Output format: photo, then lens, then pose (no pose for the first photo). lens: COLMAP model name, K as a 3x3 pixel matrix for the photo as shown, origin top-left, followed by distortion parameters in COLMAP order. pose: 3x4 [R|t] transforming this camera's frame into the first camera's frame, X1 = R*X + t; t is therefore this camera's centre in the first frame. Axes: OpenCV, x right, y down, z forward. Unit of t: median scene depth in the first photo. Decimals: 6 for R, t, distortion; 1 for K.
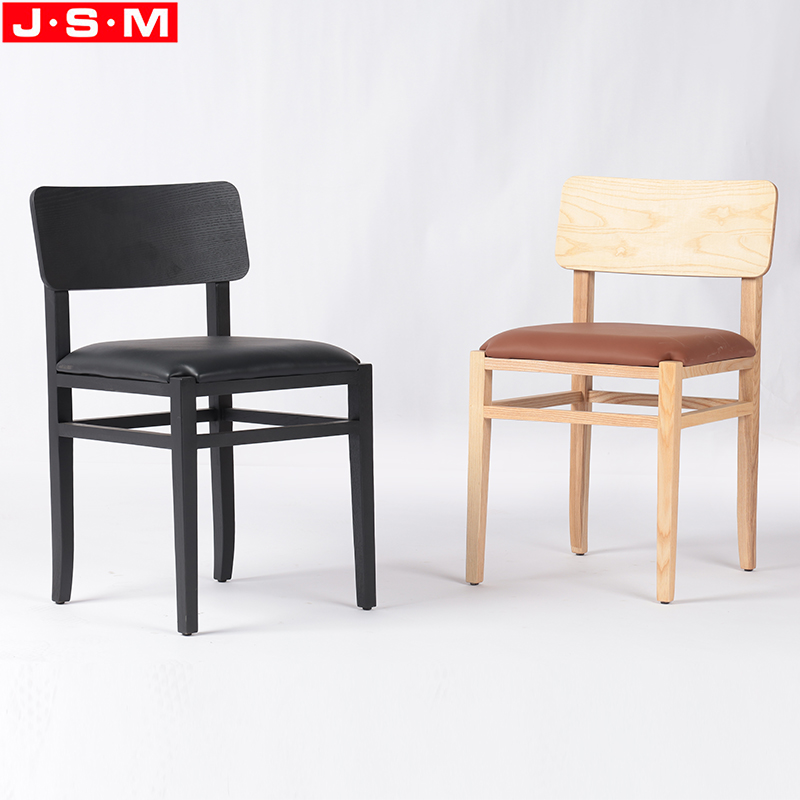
lens RADIAL K [[3396.3, 0, 400.0], [0, 3396.3, 400.0], [0, 0, 1]] dist [-0.362095, -7.122608]
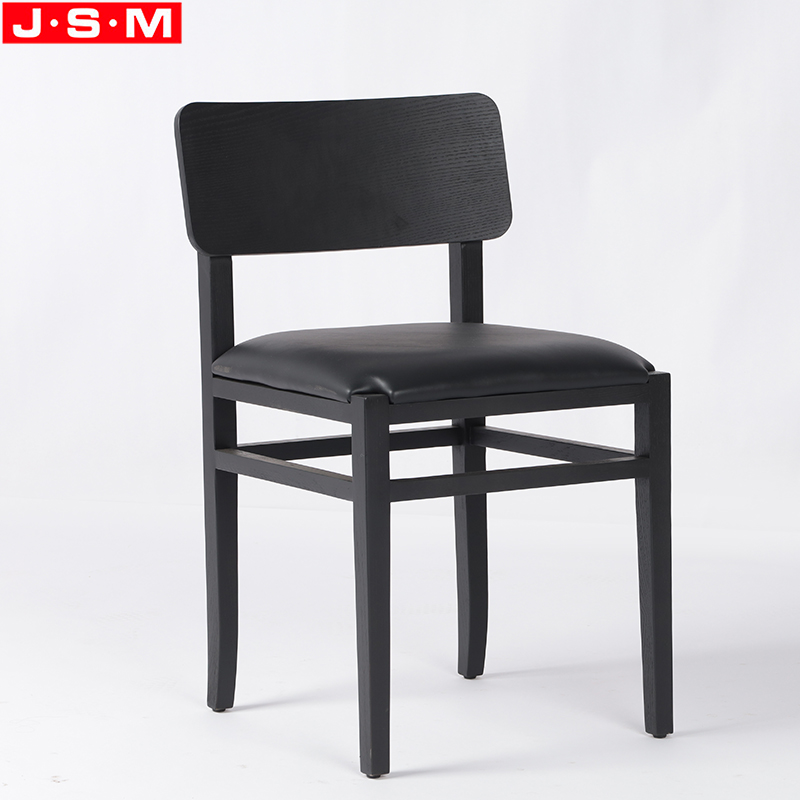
lens RADIAL K [[3396.3, 0, 400.0], [0, 3396.3, 400.0], [0, 0, 1]] dist [-0.362095, -7.122608]
pose [[0.974257, 0.022105, -0.224352, 0.088765], [-0.010446, 0.998539, 0.053019, -0.039894], [0.225196, -0.049311, 0.973065, 0.341291]]
